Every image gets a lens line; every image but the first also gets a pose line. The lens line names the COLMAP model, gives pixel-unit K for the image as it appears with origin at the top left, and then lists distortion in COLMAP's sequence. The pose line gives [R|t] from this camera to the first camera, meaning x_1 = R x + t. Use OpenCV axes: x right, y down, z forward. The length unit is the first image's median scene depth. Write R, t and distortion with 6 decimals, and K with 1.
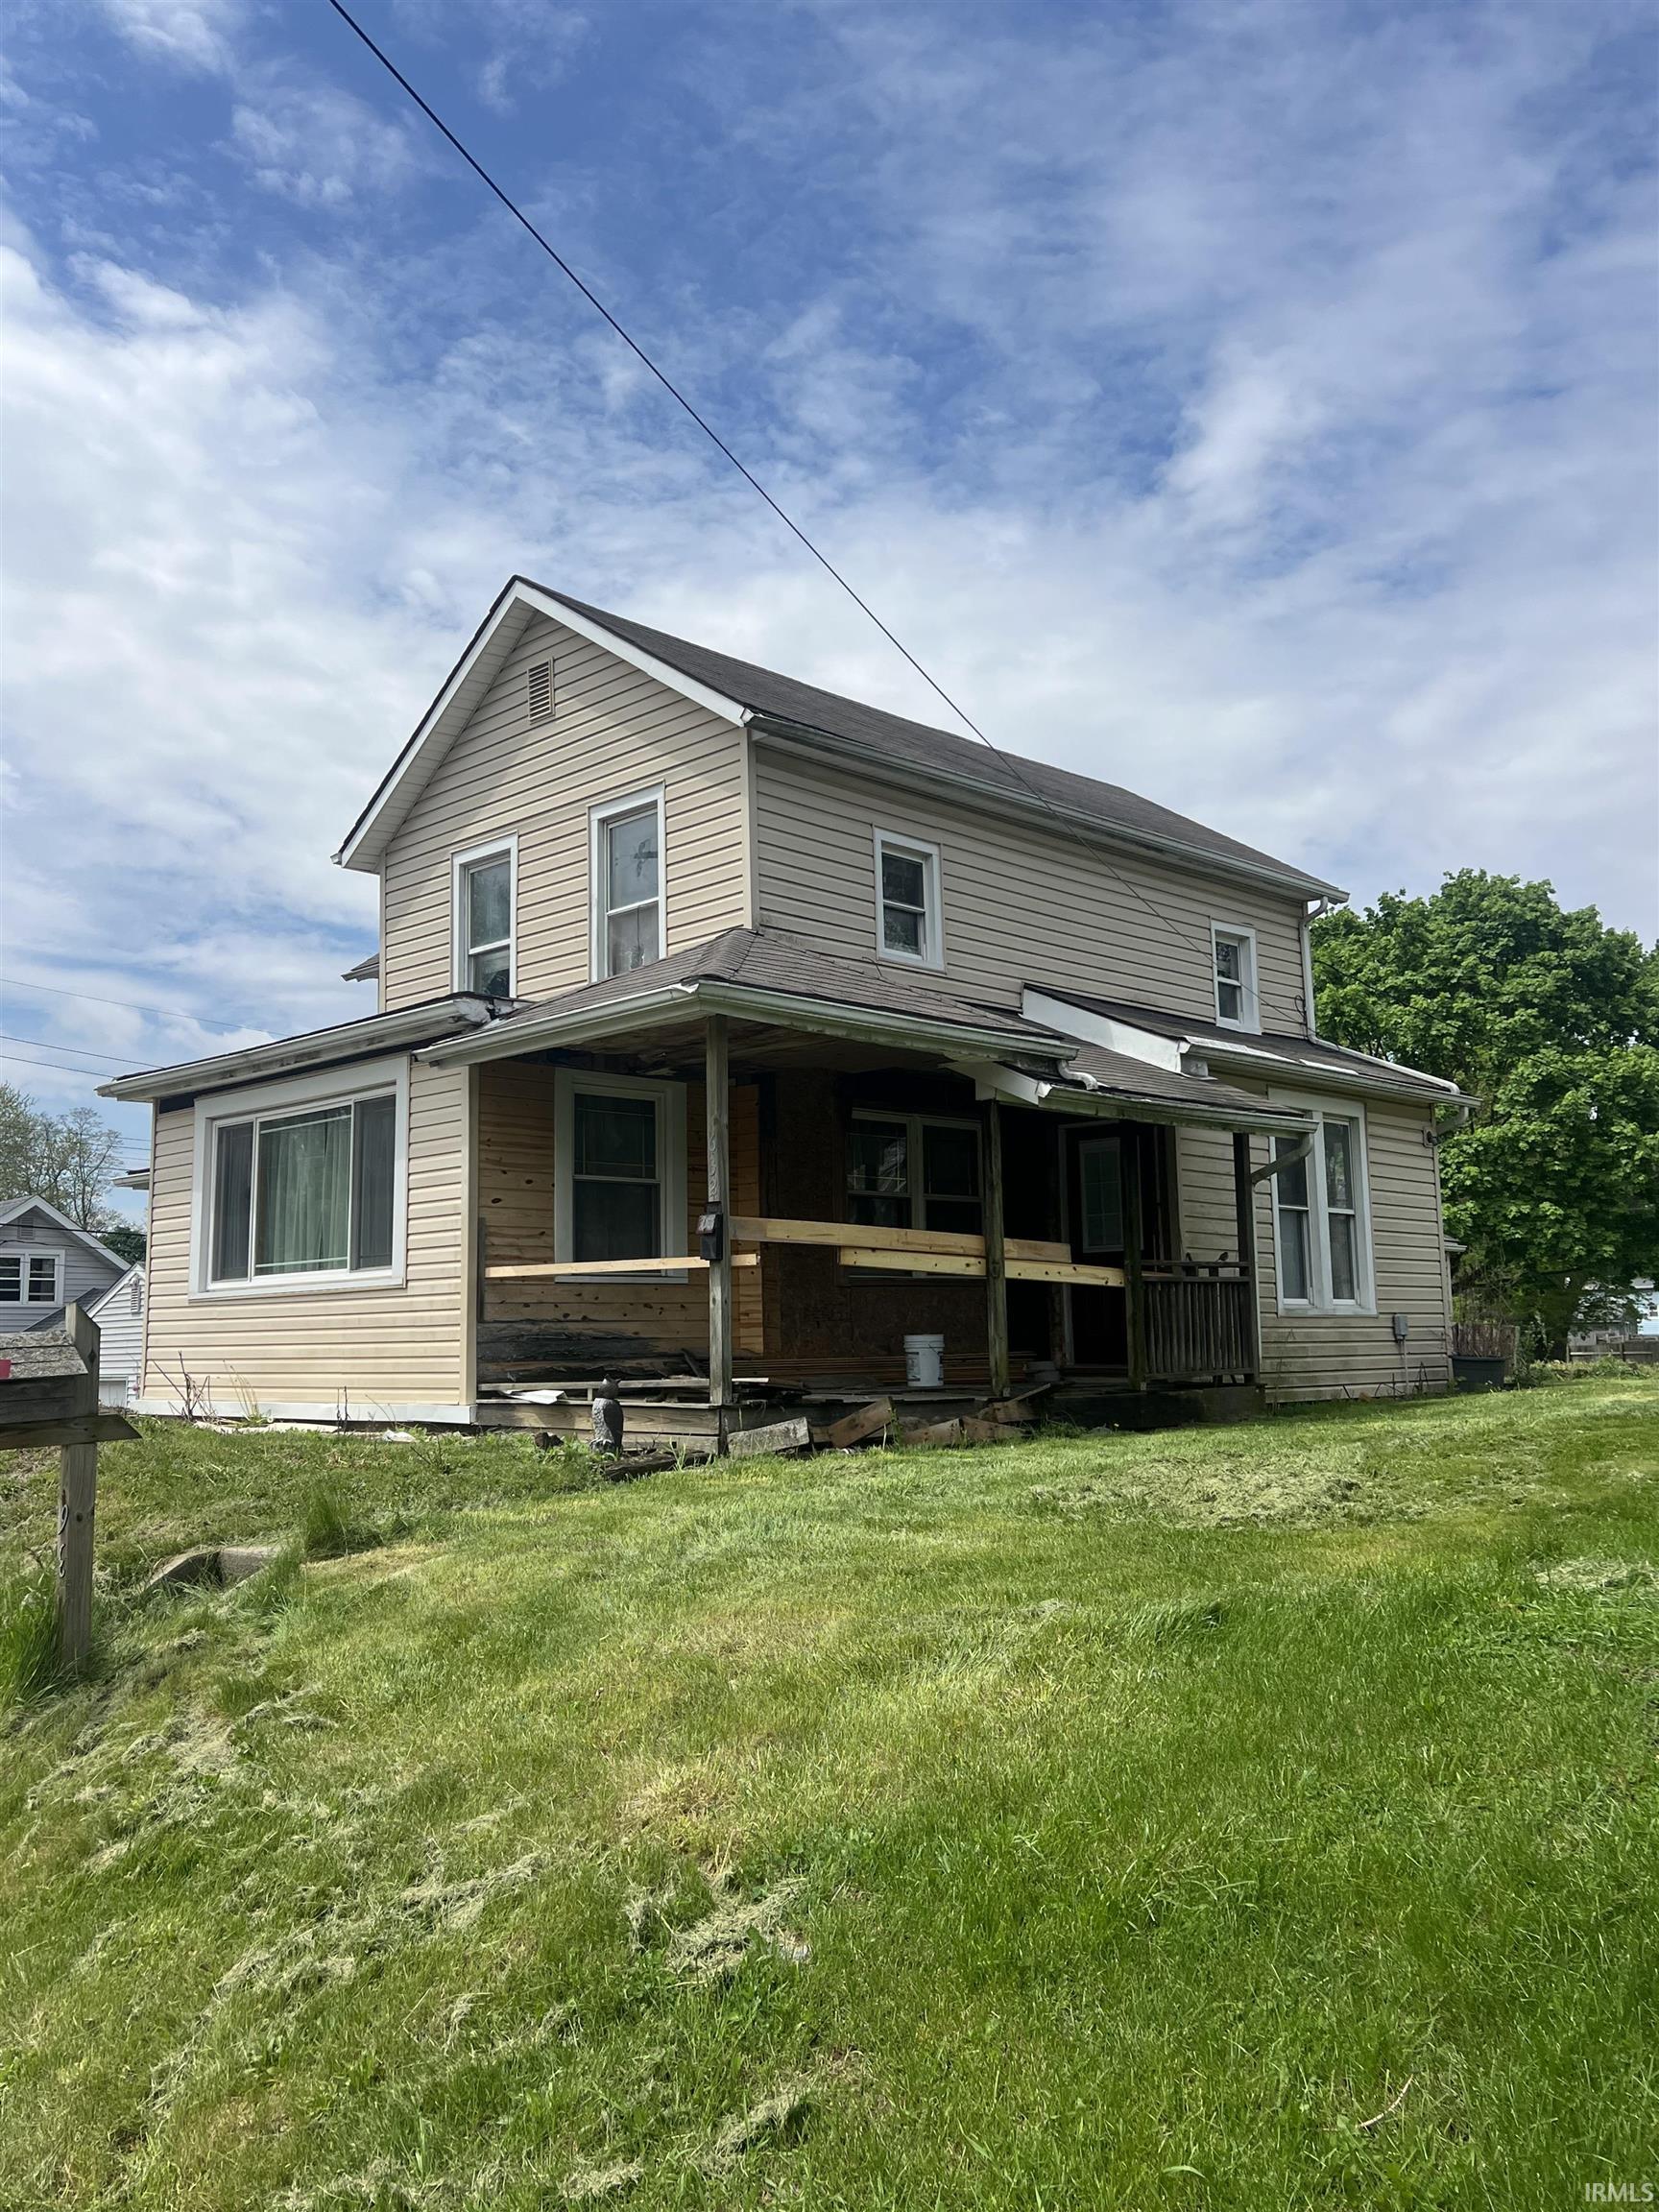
lens RADIAL K [[1857.4, 0, 829.4], [0, 1857.4, 1104.1], [0, 0, 1]] dist [0.007168, 0.000835]
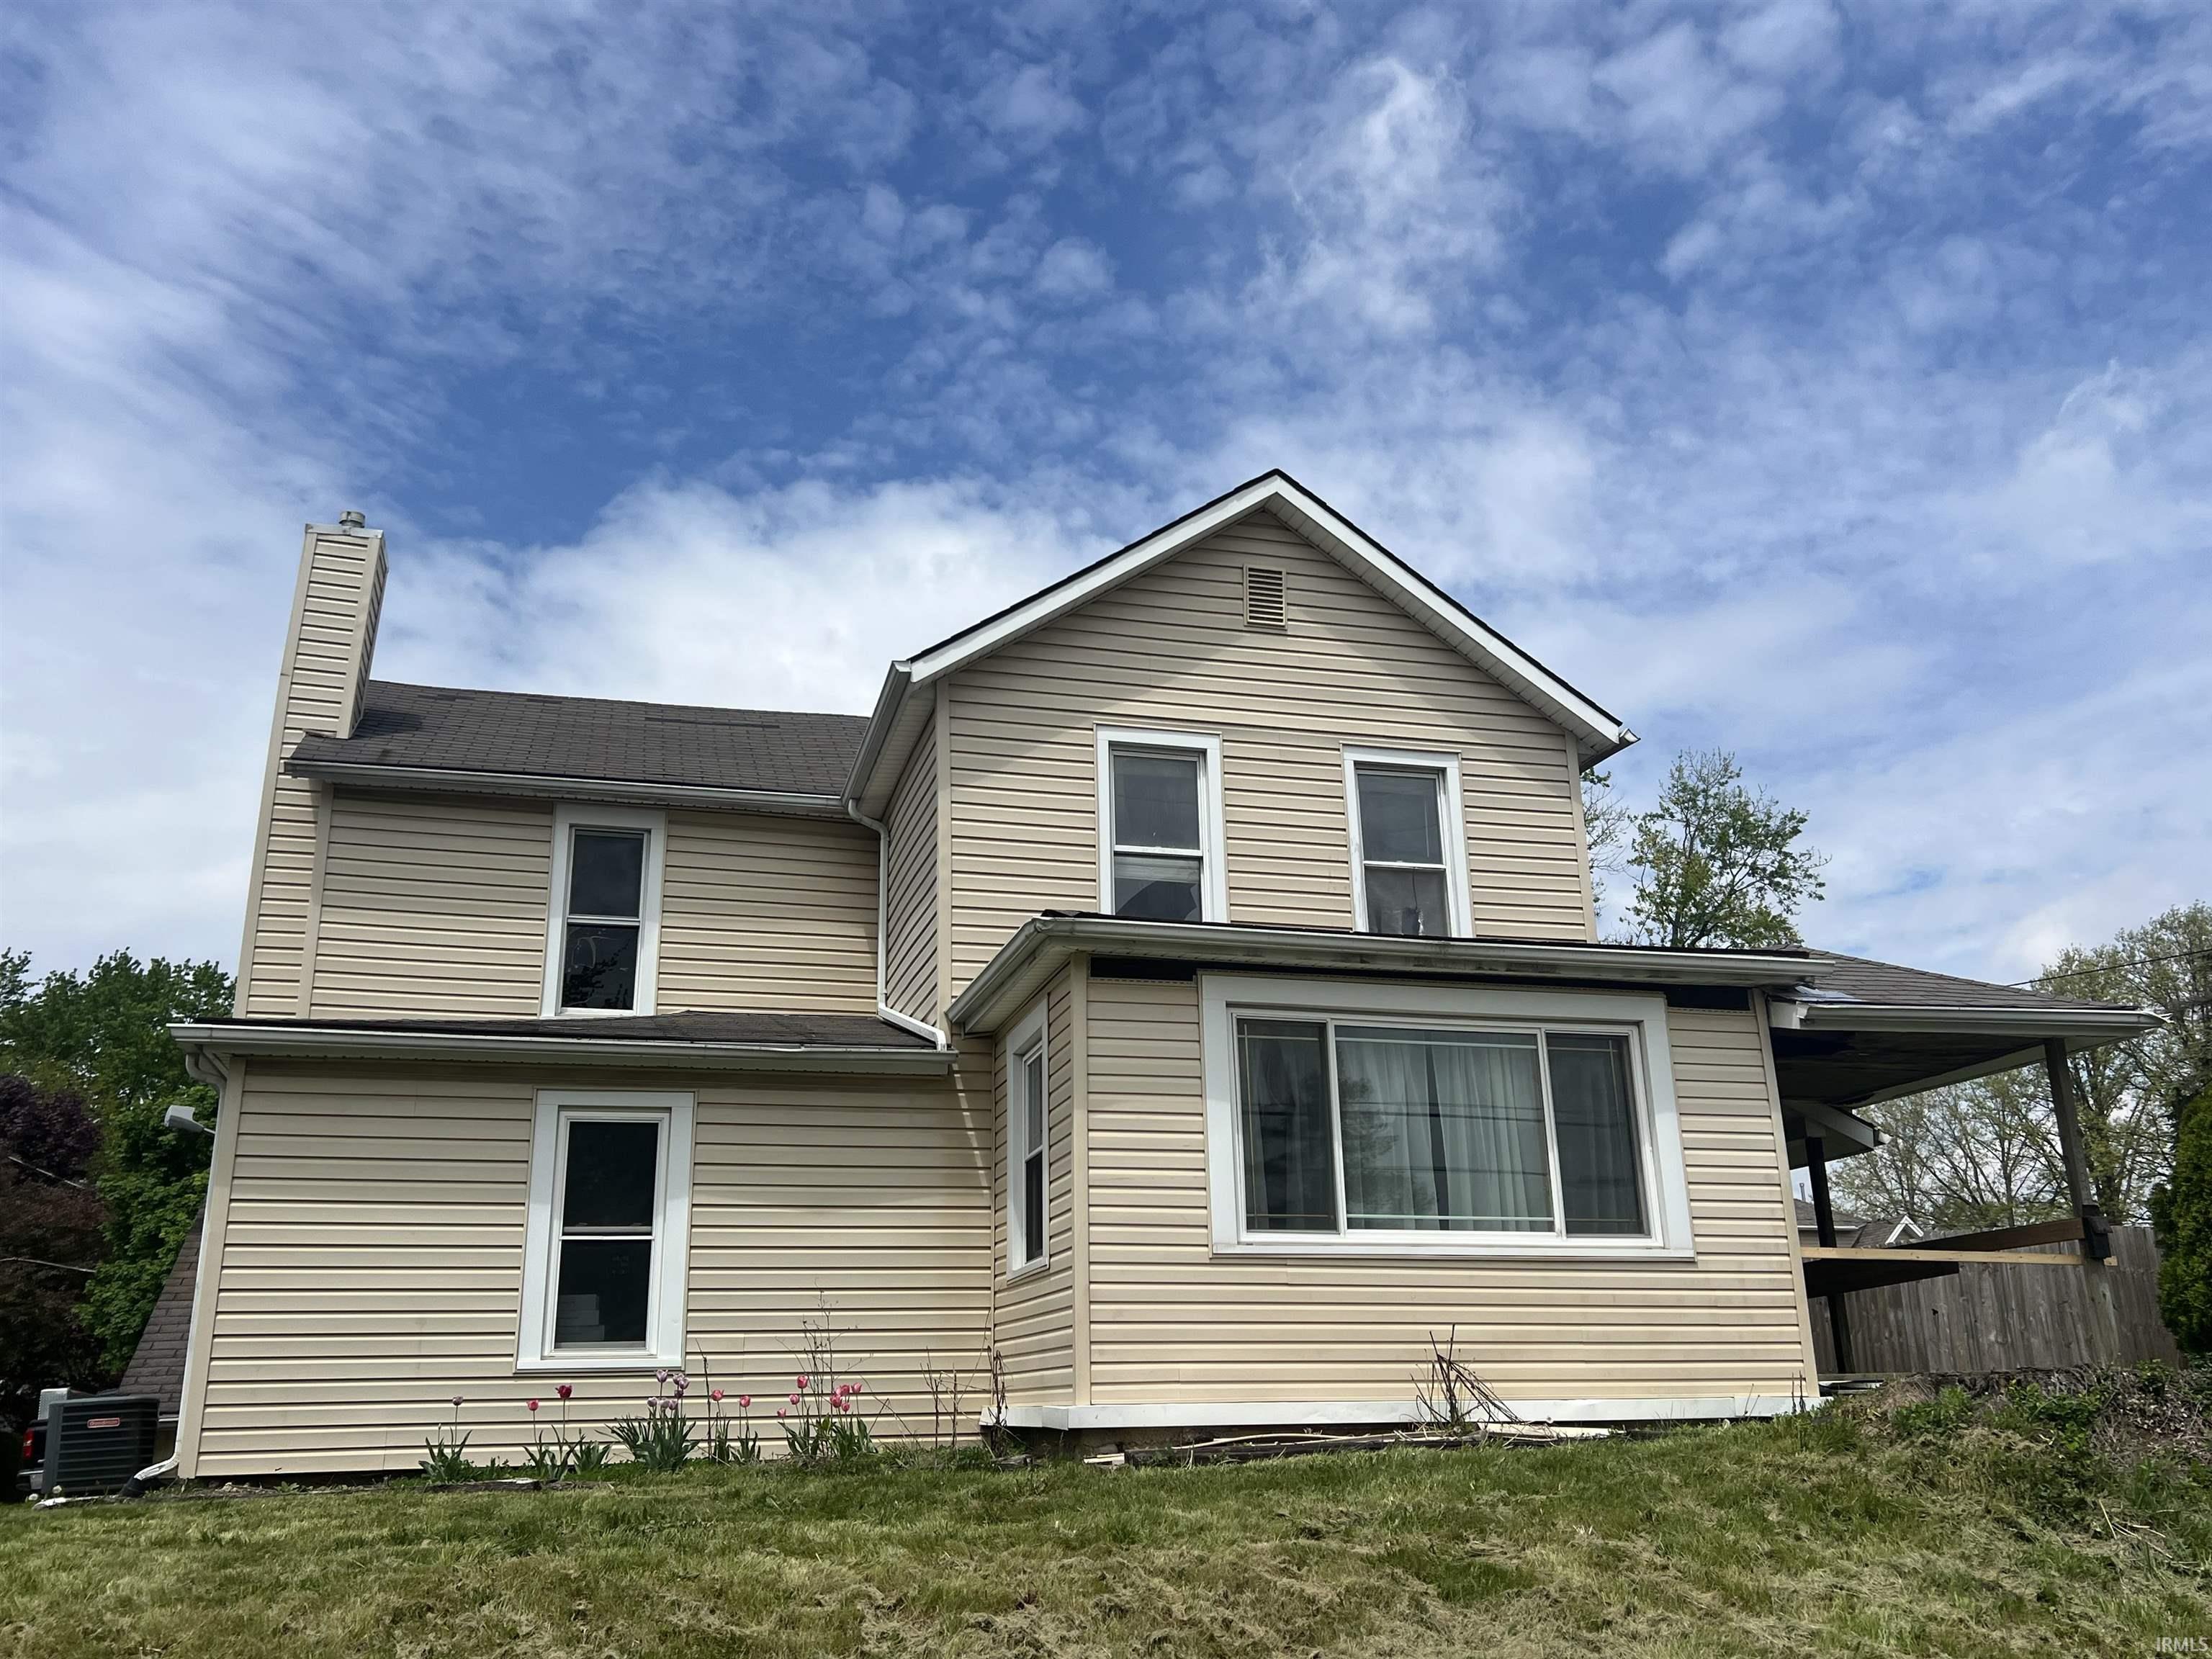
lens RADIAL K [[1857.4, 0, 1104.4], [0, 1857.4, 828.2], [0, 0, 1]] dist [0.007168, 0.000835]
pose [[0.513996, 0.276771, 0.811915, -0.964196], [-0.108722, 0.959903, -0.258390, 0.134840], [-0.850874, 0.044539, 0.523478, 0.652086]]
